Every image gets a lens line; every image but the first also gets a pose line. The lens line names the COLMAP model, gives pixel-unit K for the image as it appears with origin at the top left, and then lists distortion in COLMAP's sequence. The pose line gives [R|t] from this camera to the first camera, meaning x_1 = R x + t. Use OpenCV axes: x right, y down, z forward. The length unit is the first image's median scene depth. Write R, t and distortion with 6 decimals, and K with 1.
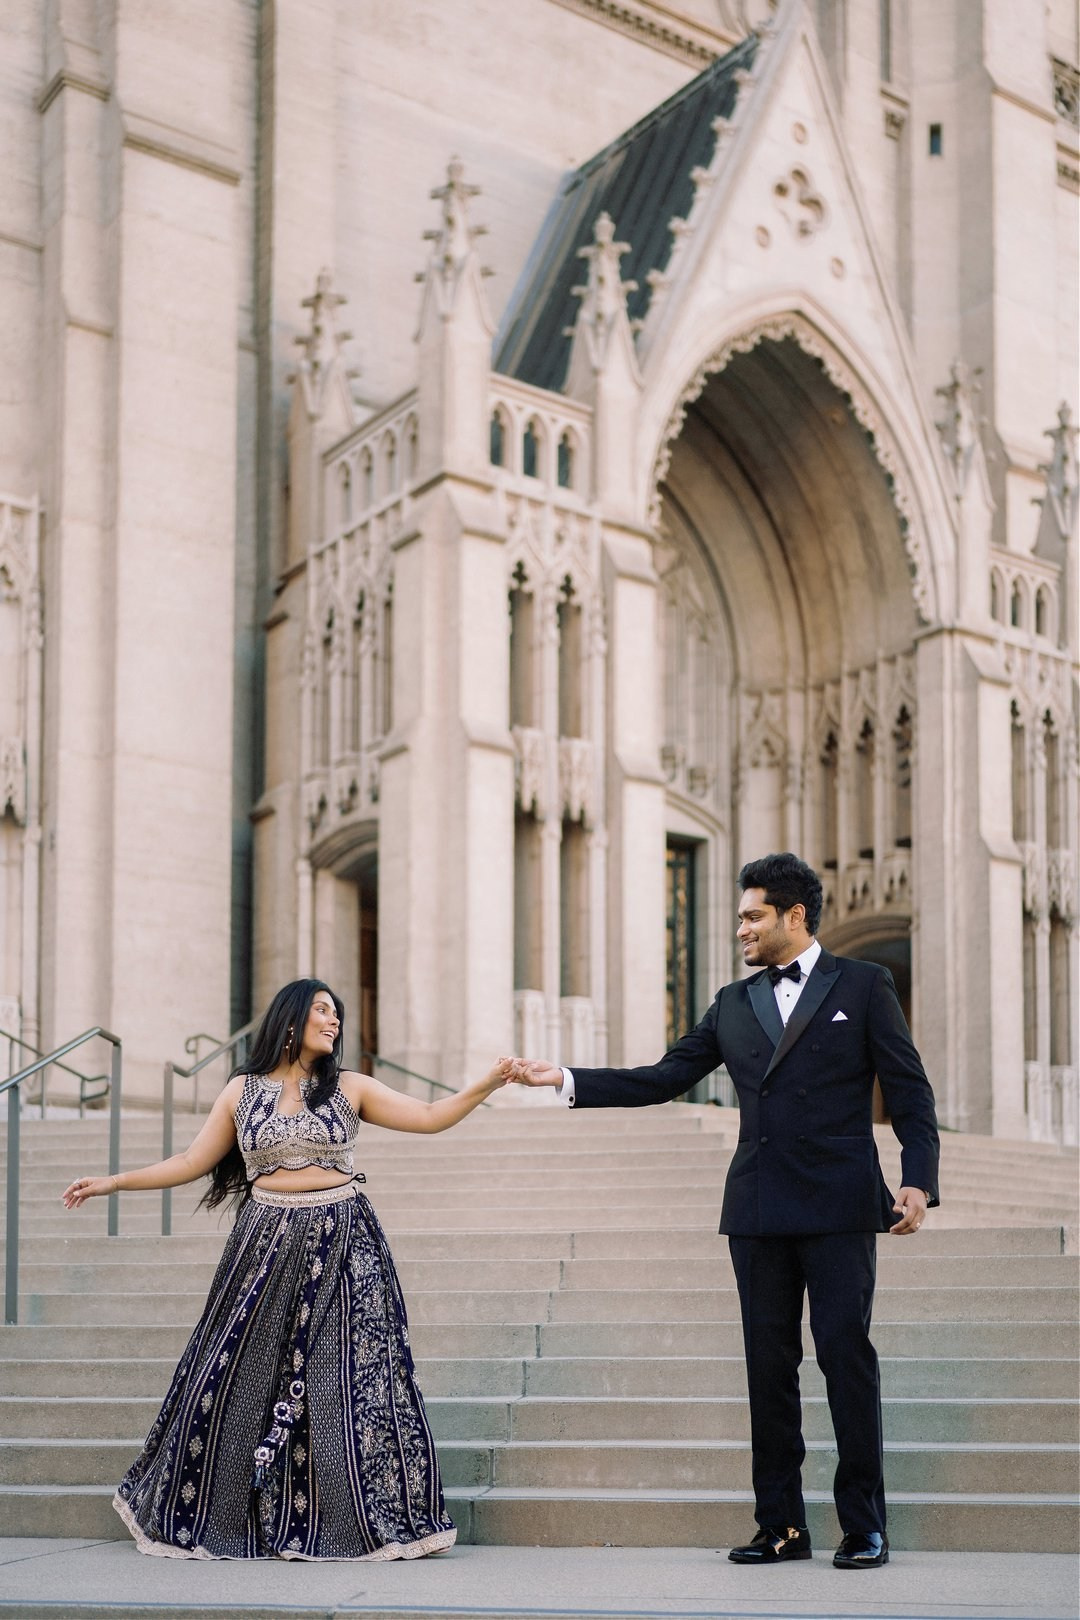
lens RADIAL K [[2144.3, 0, 545.2], [0, 2144.3, 898.4], [0, 0, 1]] dist [-0.003616, -0.008181]
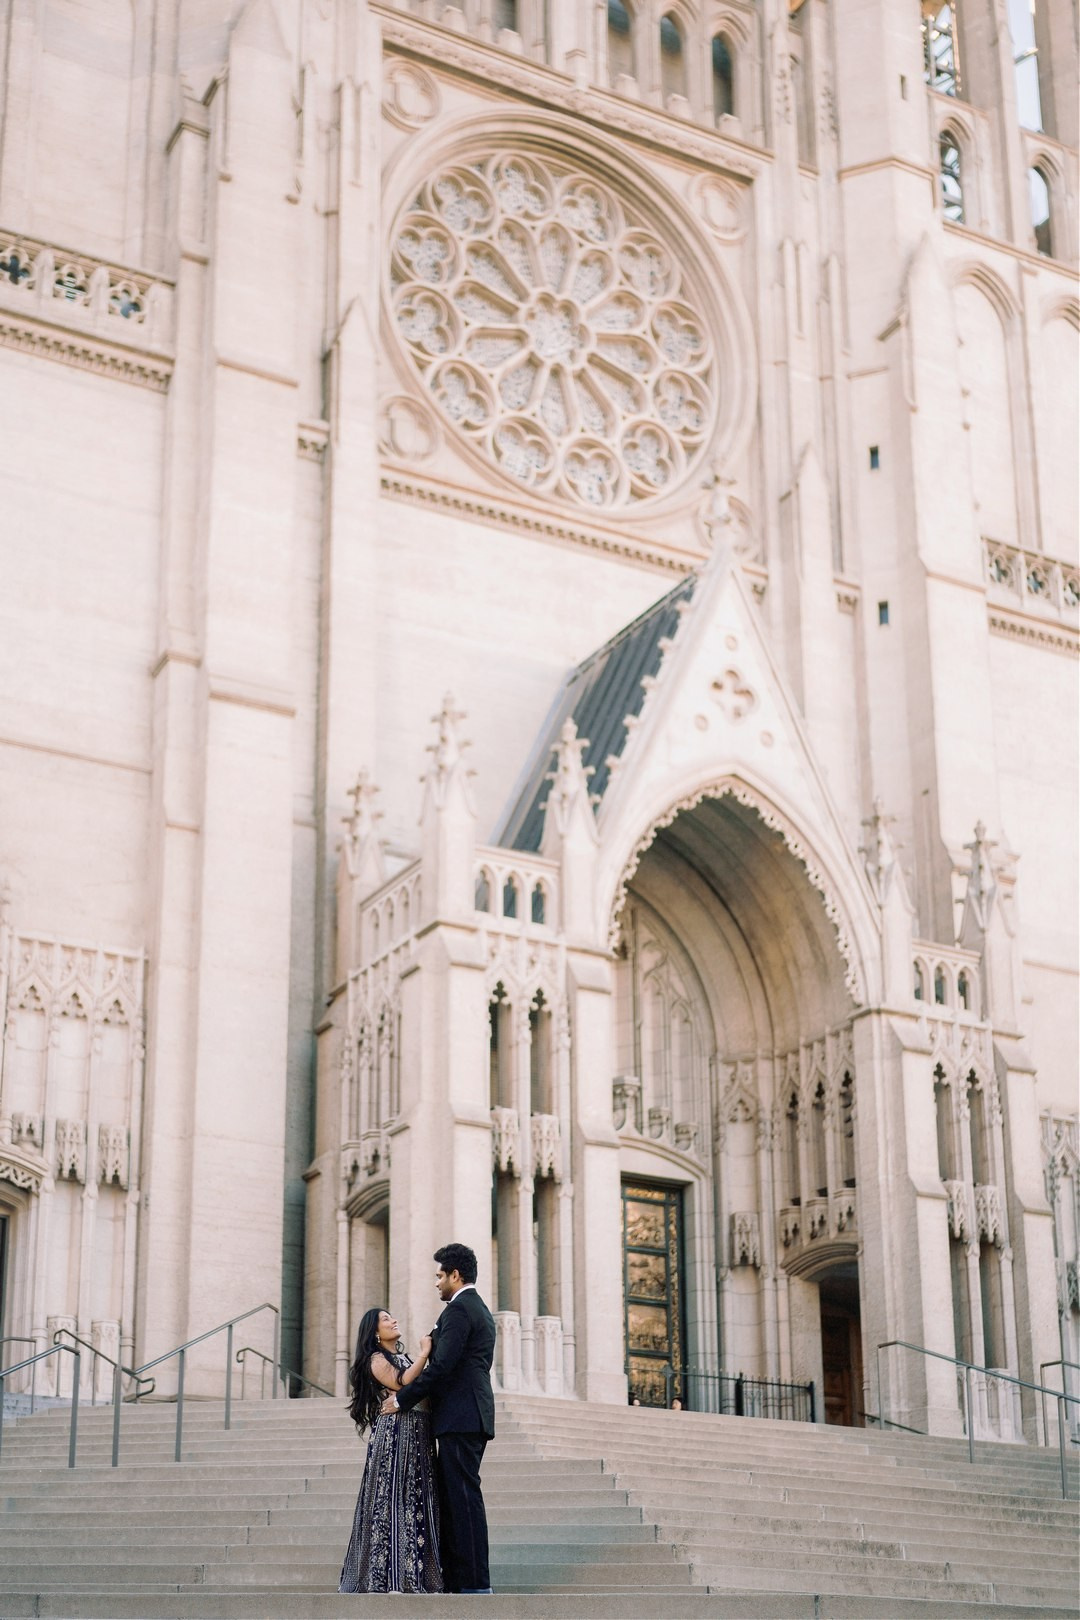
lens RADIAL K [[2009.9, 0, 537.9], [0, 2009.9, 826.4], [0, 0, 1]] dist [-0.001890, -0.026941]
pose [[0.995472, -0.031864, -0.089556, 0.120933], [0.014448, 0.981916, -0.188764, -0.014340], [0.093951, 0.186615, 0.977930, -0.231971]]
